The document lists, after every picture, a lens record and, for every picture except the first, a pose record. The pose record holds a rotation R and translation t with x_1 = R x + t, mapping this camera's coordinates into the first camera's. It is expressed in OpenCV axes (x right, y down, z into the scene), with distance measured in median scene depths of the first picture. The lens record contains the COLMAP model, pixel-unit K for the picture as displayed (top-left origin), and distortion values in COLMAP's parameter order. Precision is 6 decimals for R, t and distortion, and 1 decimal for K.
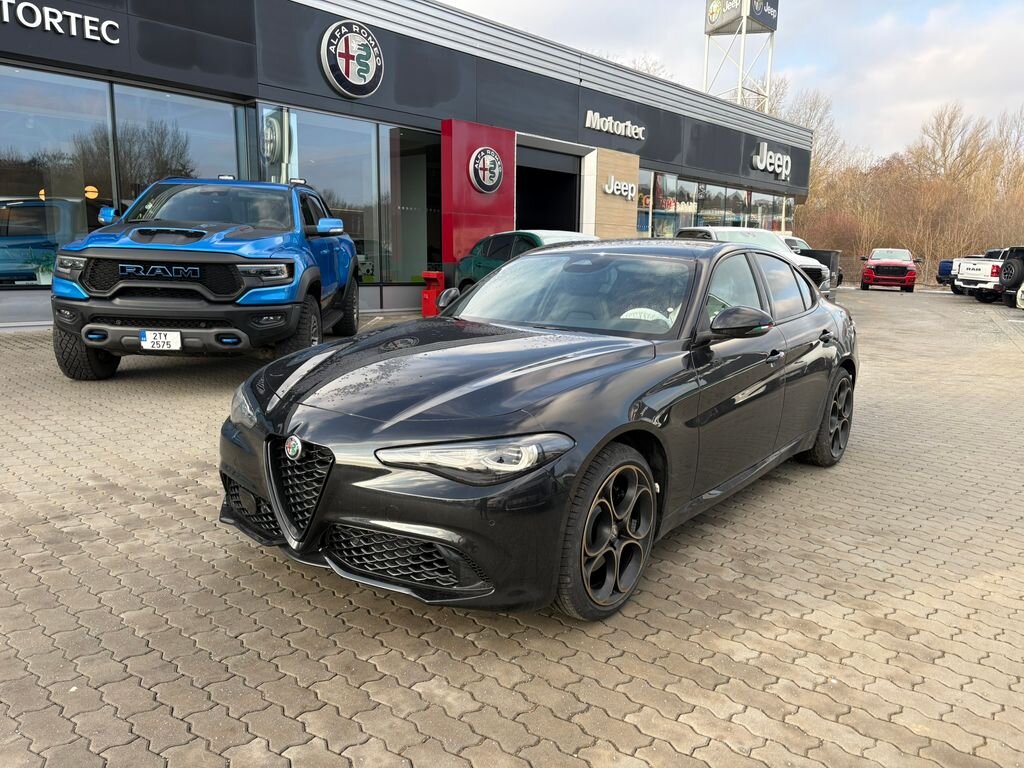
lens RADIAL K [[766.9, 0, 511.4], [0, 766.9, 389.9], [0, 0, 1]] dist [0.061599, -0.060226]
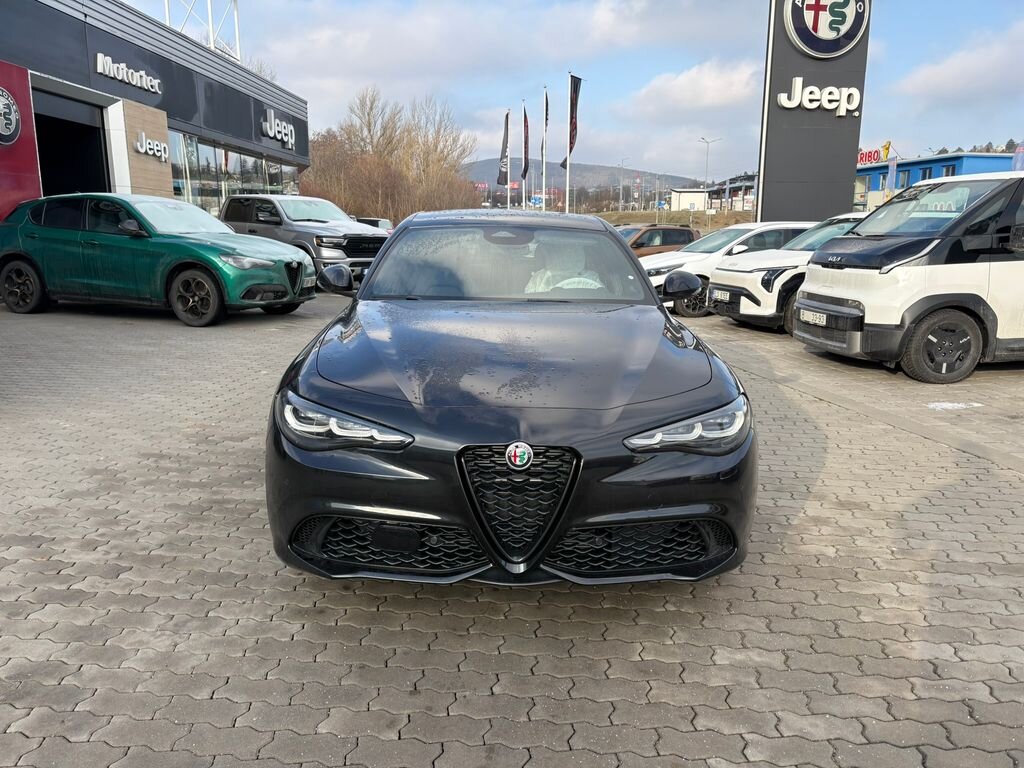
lens RADIAL K [[766.9, 0, 511.1], [0, 766.9, 387.7], [0, 0, 1]] dist [0.061599, -0.060226]
pose [[0.777314, -0.135807, 0.614279, -0.165537], [0.113297, 0.990677, 0.075655, -0.013837], [-0.618827, 0.010788, 0.785453, 0.068119]]
